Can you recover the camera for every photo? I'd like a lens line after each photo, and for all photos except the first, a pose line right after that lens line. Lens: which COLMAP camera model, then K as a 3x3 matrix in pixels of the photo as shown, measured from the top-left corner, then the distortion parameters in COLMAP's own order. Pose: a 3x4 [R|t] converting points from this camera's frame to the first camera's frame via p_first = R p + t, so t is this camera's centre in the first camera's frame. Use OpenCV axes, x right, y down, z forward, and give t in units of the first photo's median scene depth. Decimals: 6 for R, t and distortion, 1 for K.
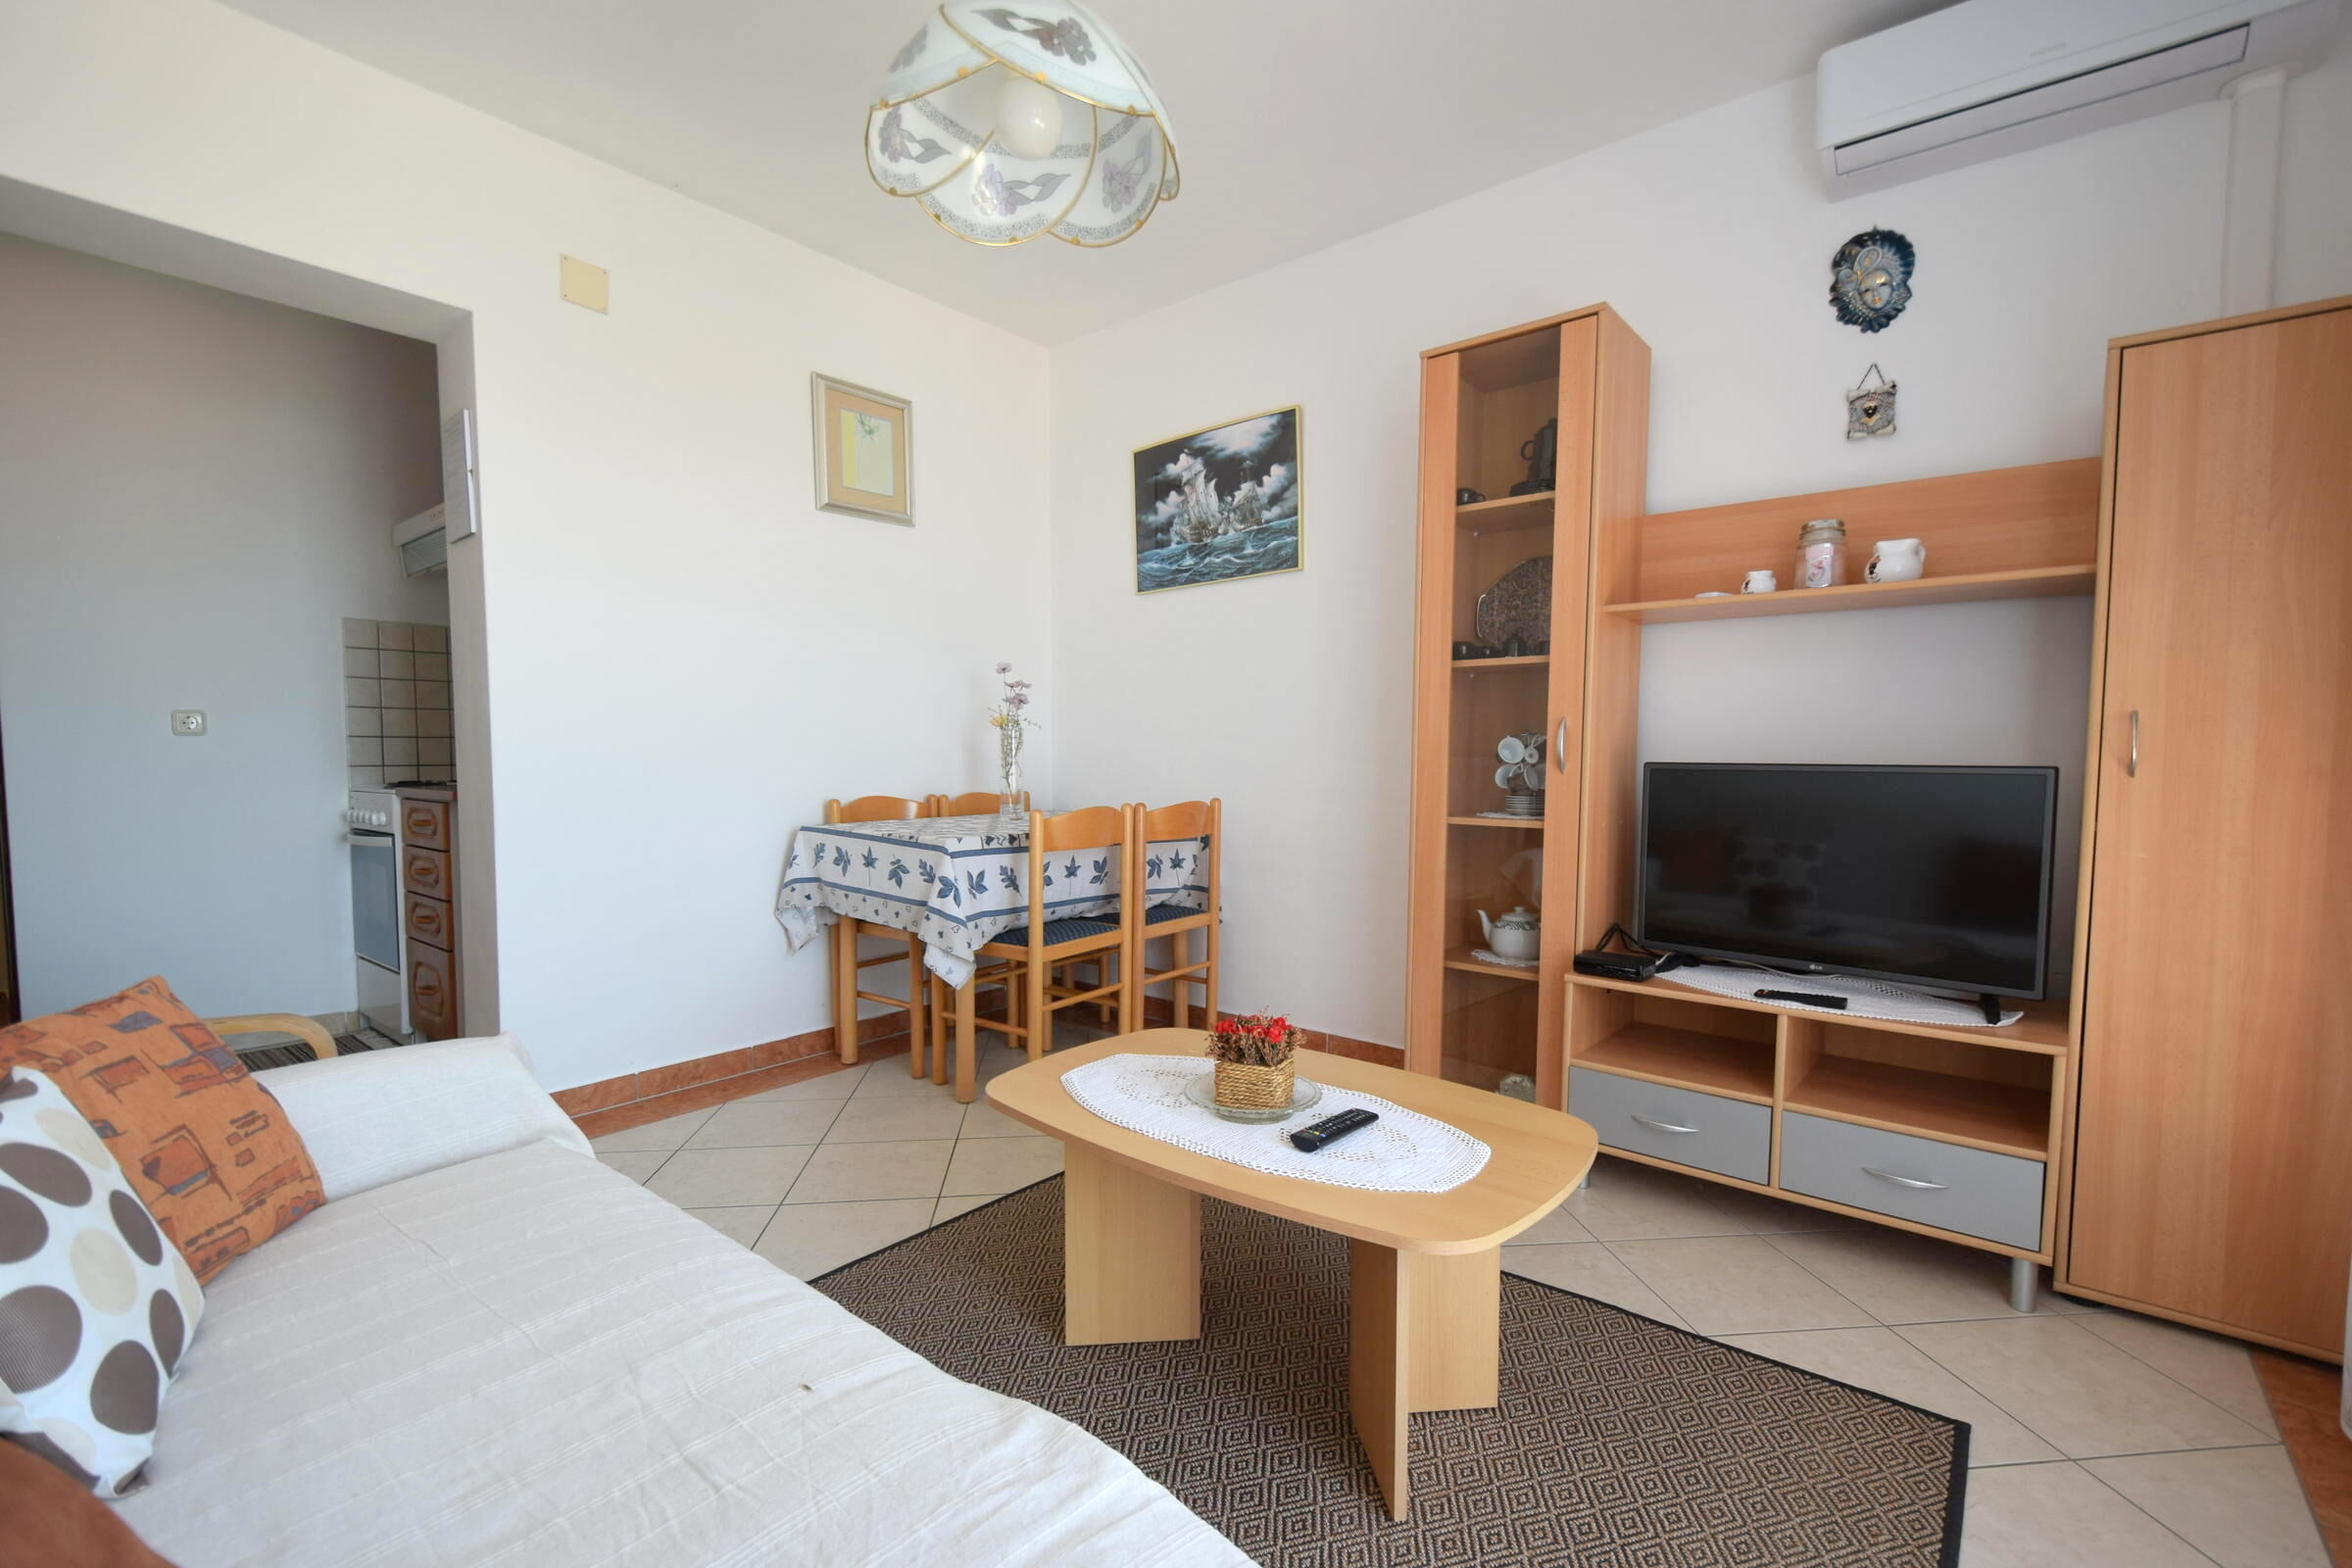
lens RADIAL K [[1042.7, 0, 1182.8], [0, 1042.7, 815.3], [0, 0, 1]] dist [0.004333, -0.005509]
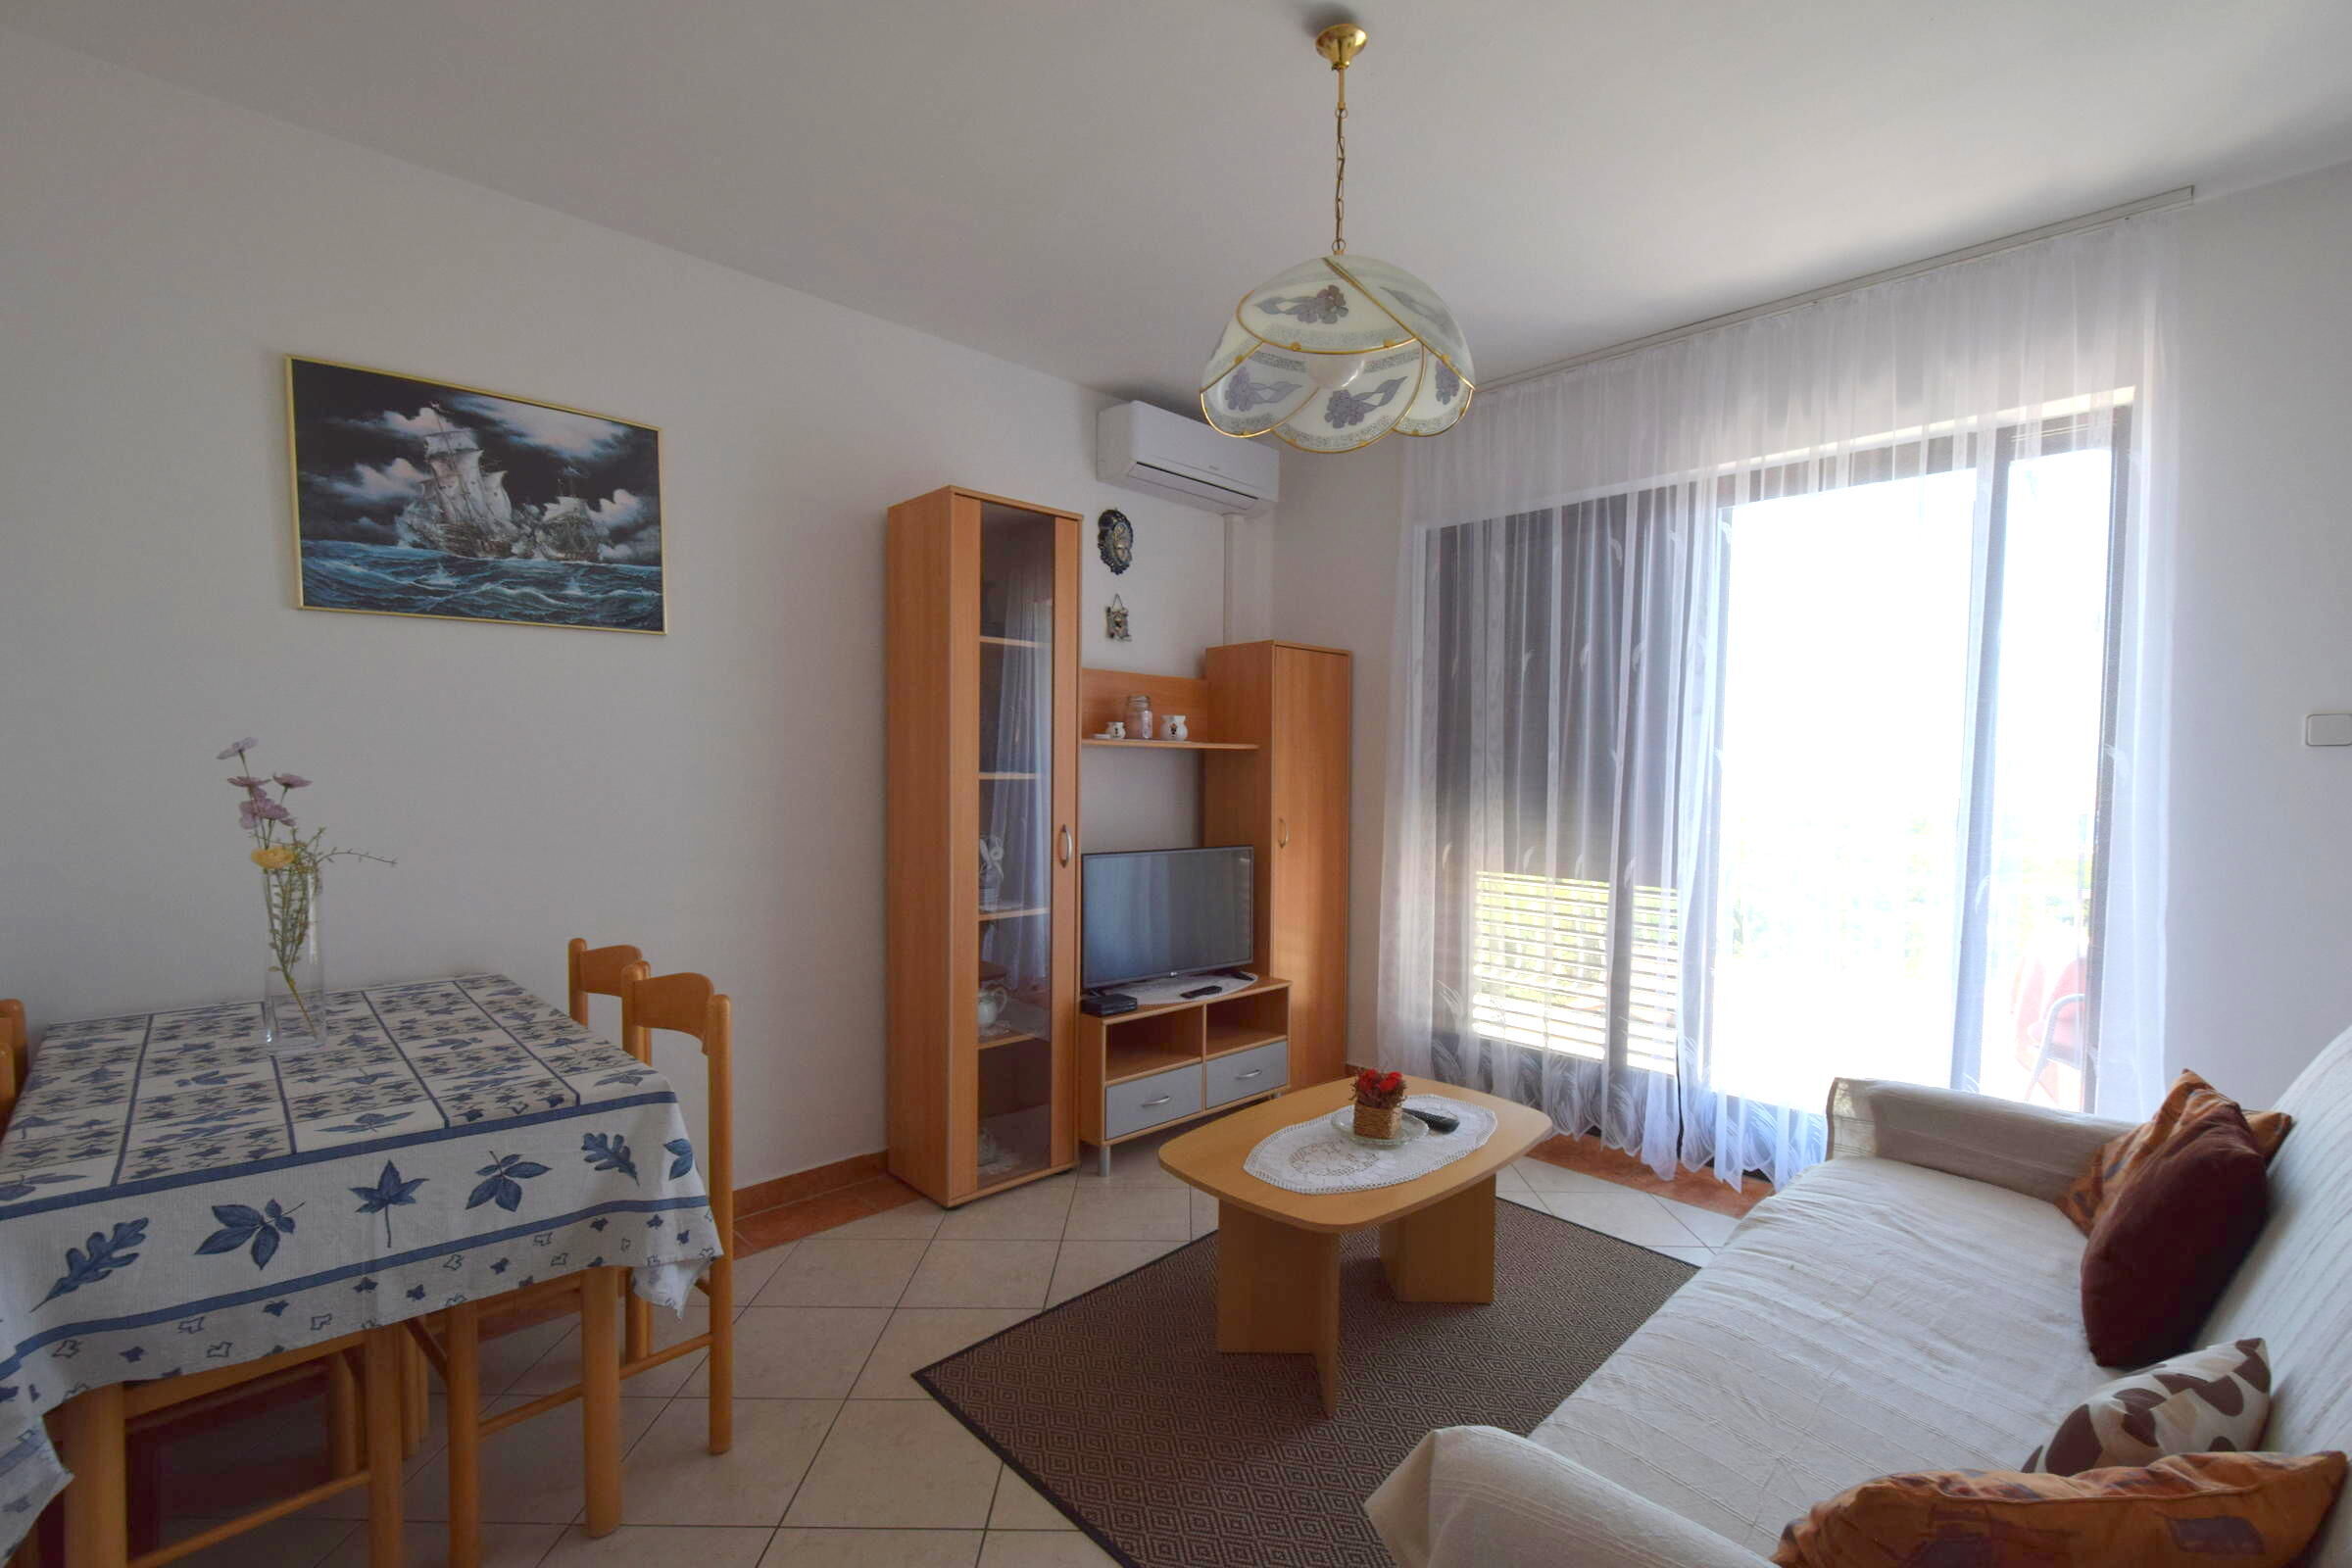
lens RADIAL K [[1042.7, 0, 1182.8], [0, 1042.7, 815.3], [0, 0, 1]] dist [0.004333, -0.005509]
pose [[0.087932, -0.050304, 0.994855, -0.644252], [0.053382, 0.997527, 0.045721, -0.112500], [-0.994695, 0.049087, 0.090400, 0.536208]]
